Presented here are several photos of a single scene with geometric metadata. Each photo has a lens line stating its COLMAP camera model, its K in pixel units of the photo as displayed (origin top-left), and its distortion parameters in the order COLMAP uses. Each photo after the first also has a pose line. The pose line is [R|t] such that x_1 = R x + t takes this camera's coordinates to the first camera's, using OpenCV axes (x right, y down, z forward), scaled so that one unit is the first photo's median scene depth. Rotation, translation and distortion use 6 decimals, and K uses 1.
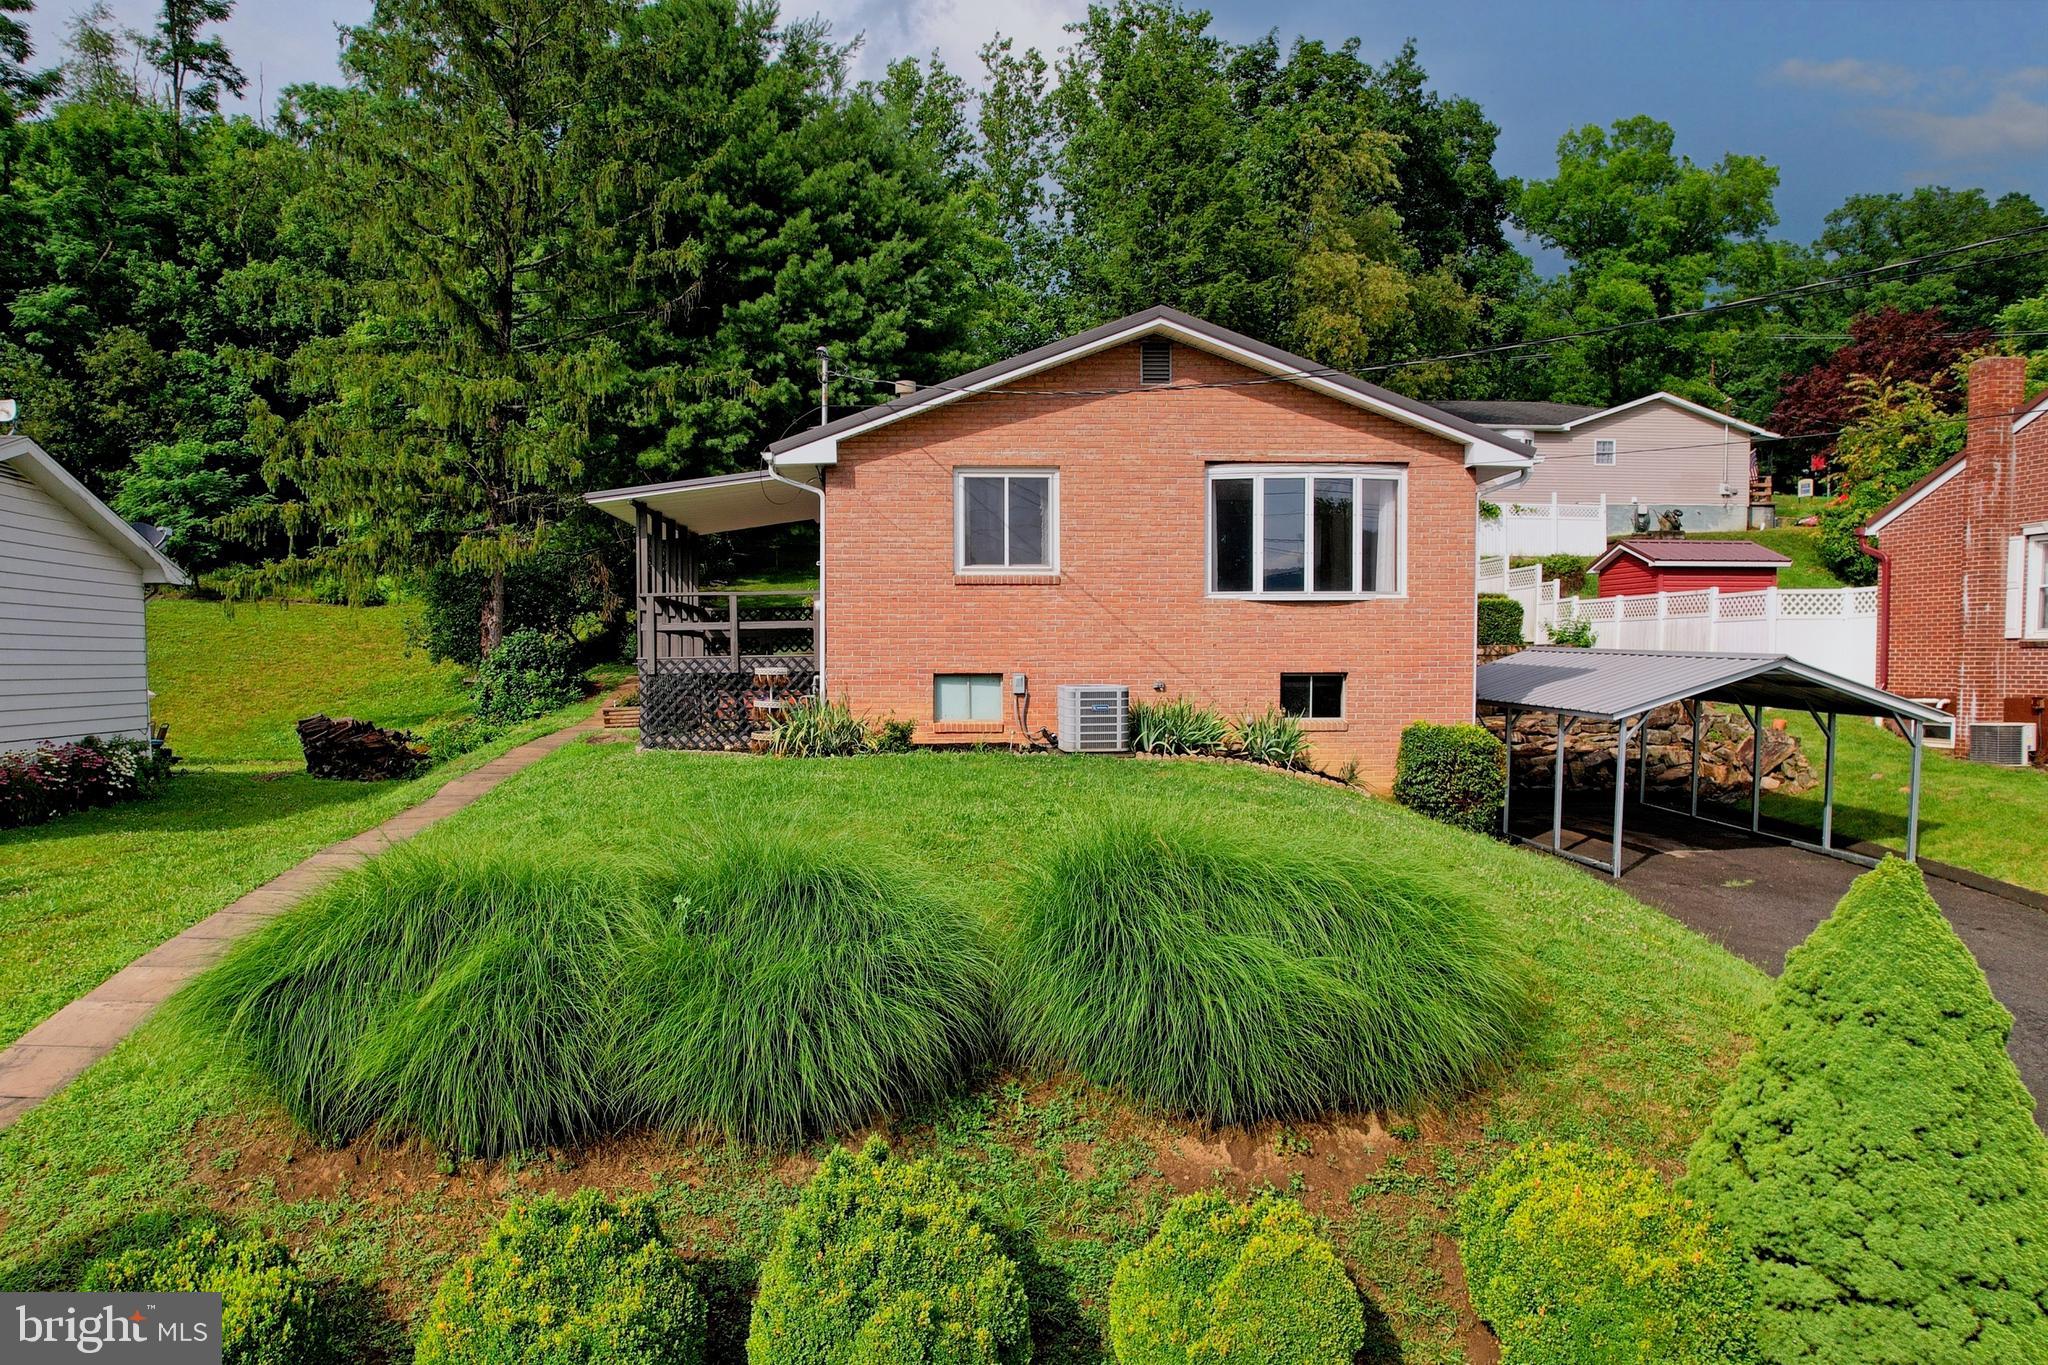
lens RADIAL K [[1464.8, 0, 1023.0], [0, 1464.8, 713.8], [0, 0, 1]] dist [-0.048123, 0.001962]
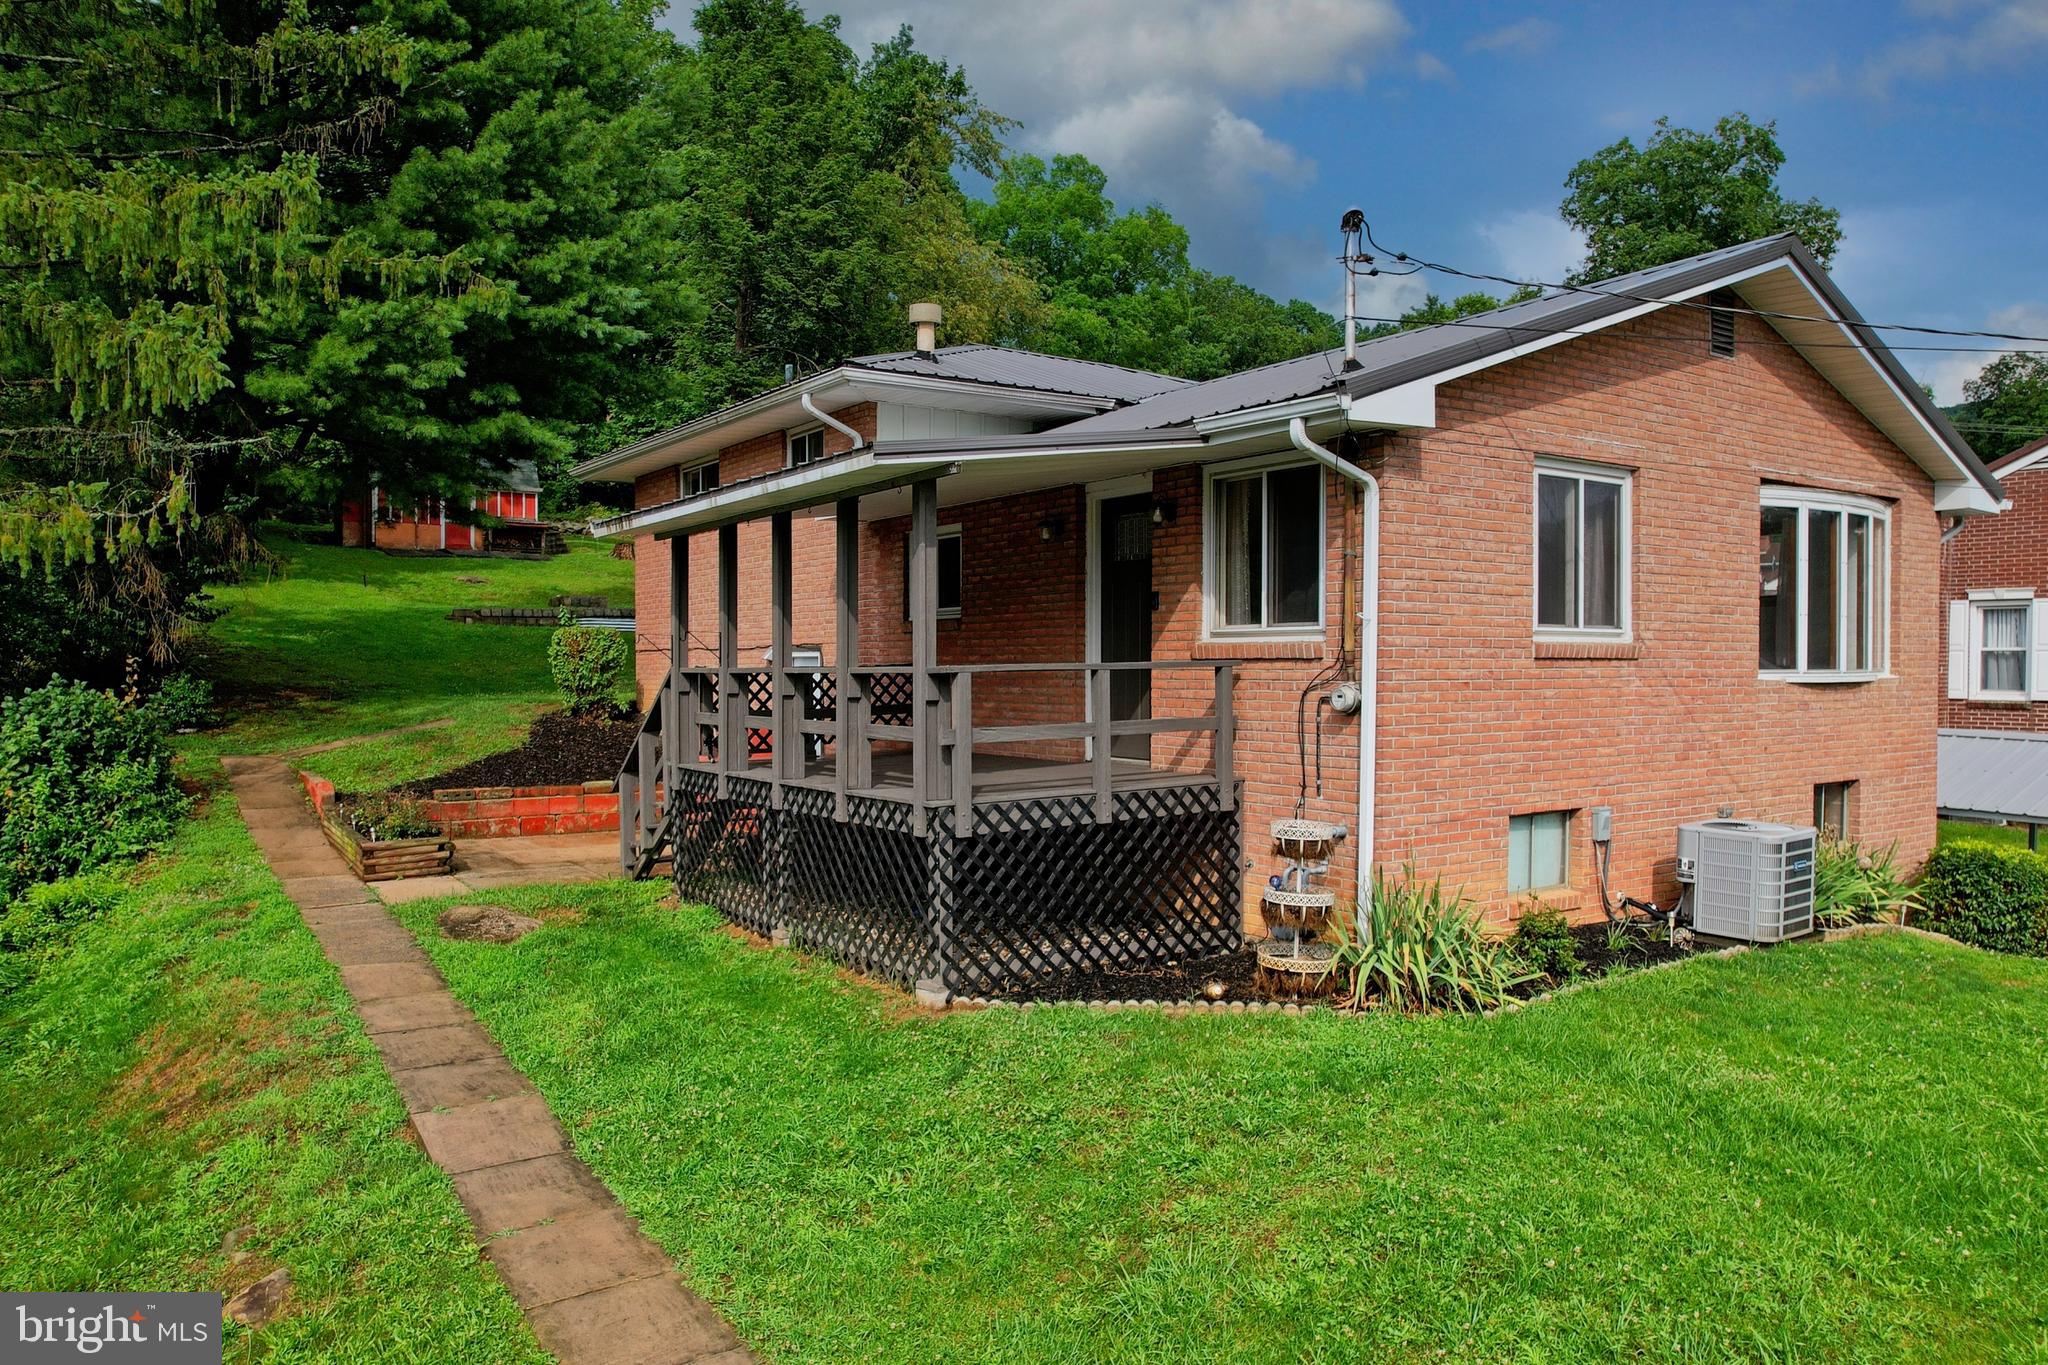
lens RADIAL K [[1411.9, 0, 1024.0], [0, 1411.9, 682.5], [0, 0, 1]] dist [-0.054193, 0.000014]
pose [[0.846164, -0.004840, 0.532900, -0.506460], [0.016205, 0.999730, -0.016651, -0.072621], [-0.532676, 0.022725, 0.846014, 0.637012]]
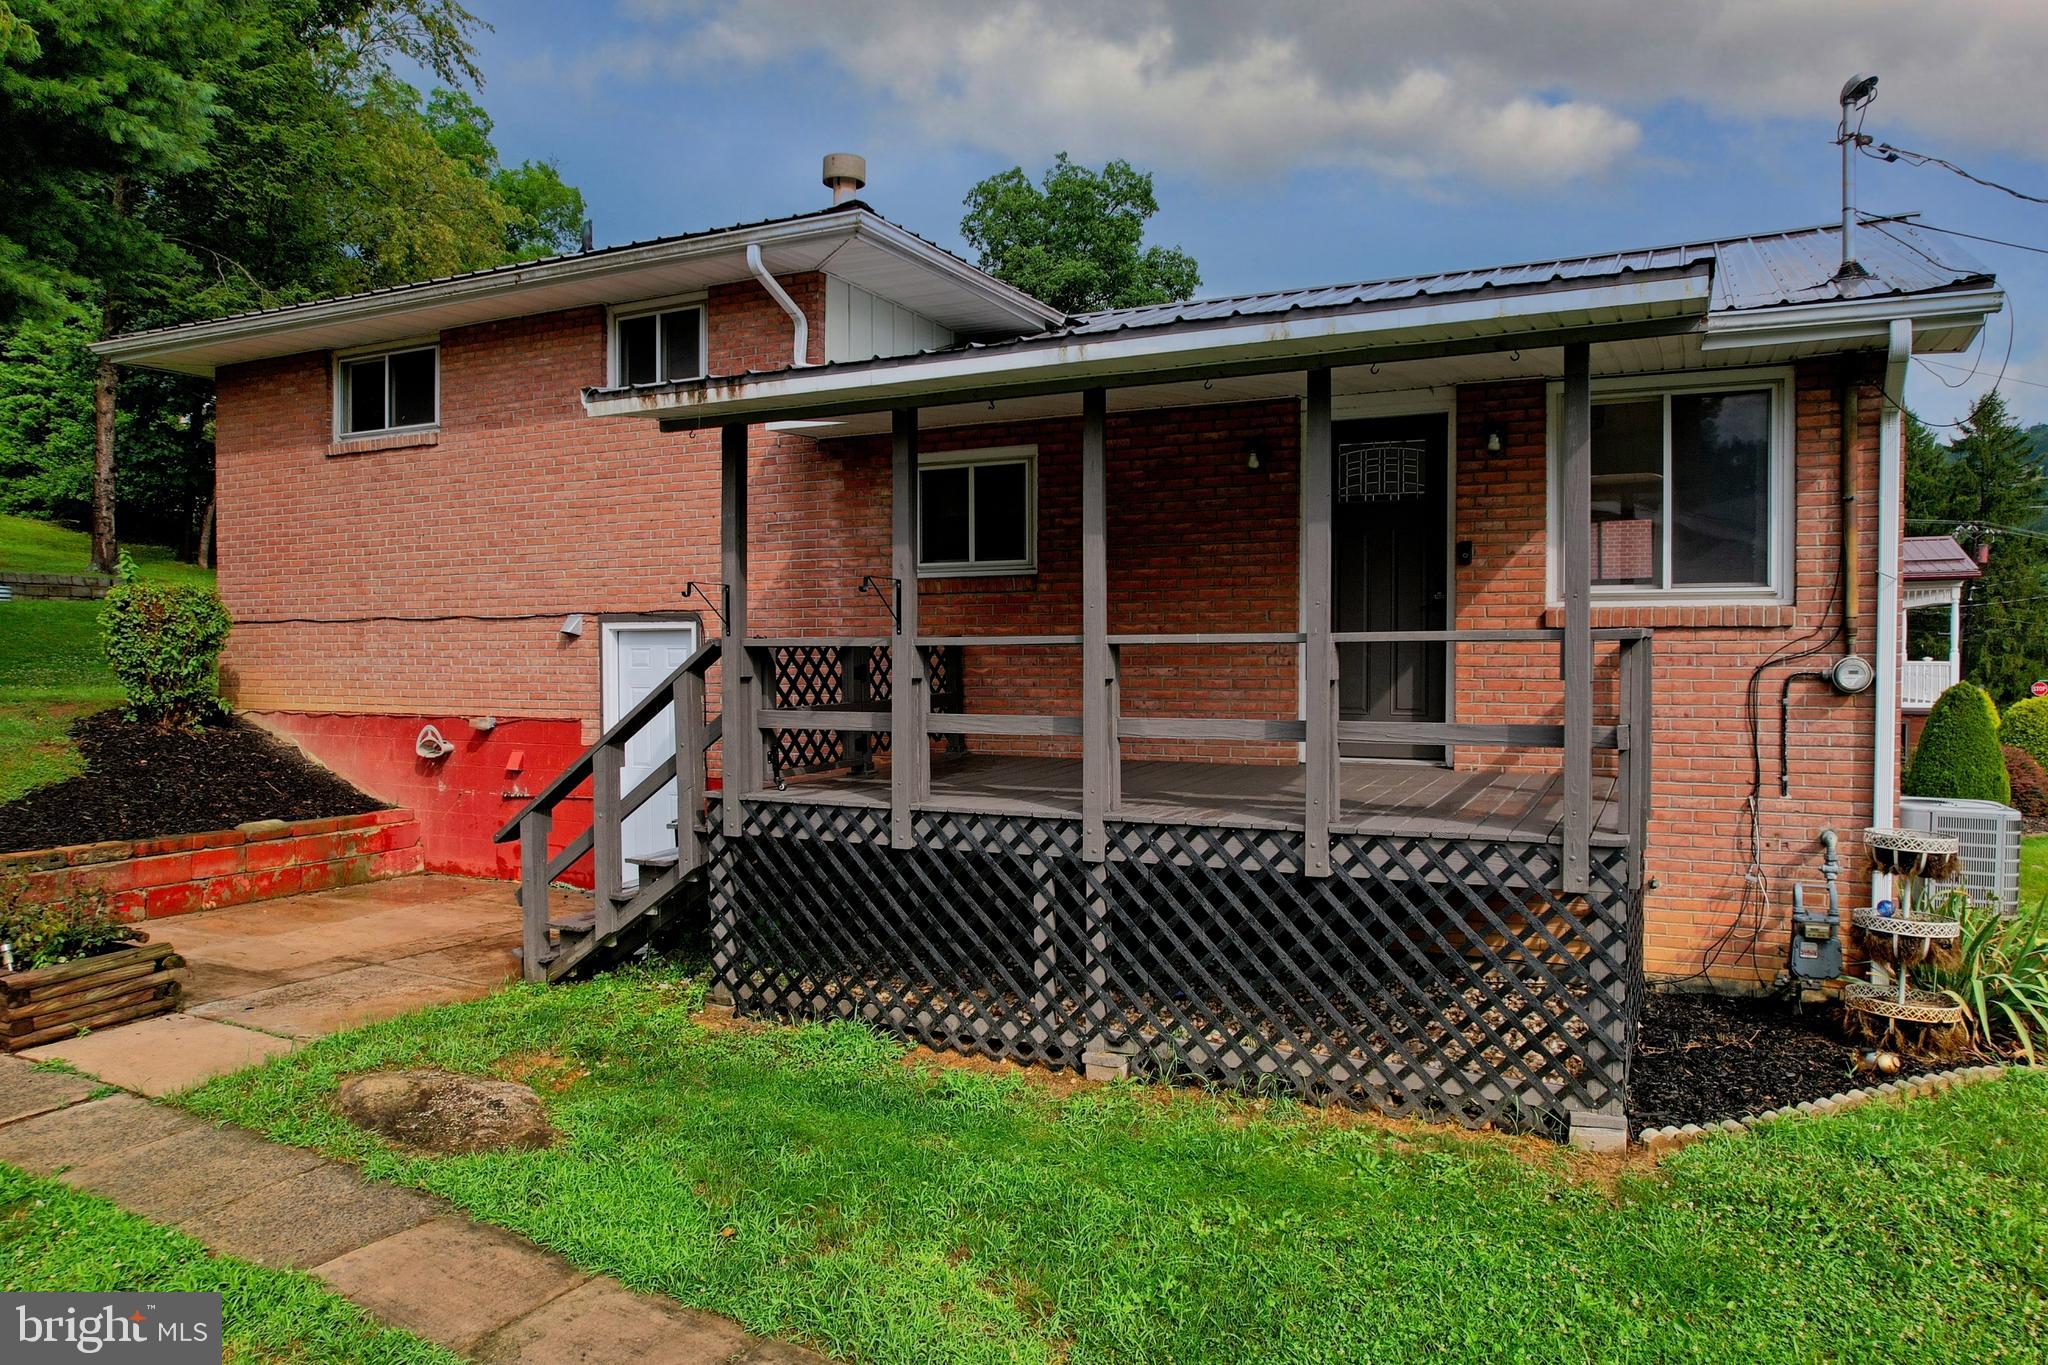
lens RADIAL K [[1345.2, 0, 1024.0], [0, 1345.2, 682.5], [0, 0, 1]] dist [-0.076294, 0.066519]
pose [[0.470816, -0.017333, 0.882061, -0.598341], [0.028885, 0.999574, 0.004225, -0.080079], [-0.881759, 0.023489, 0.471116, 1.046109]]
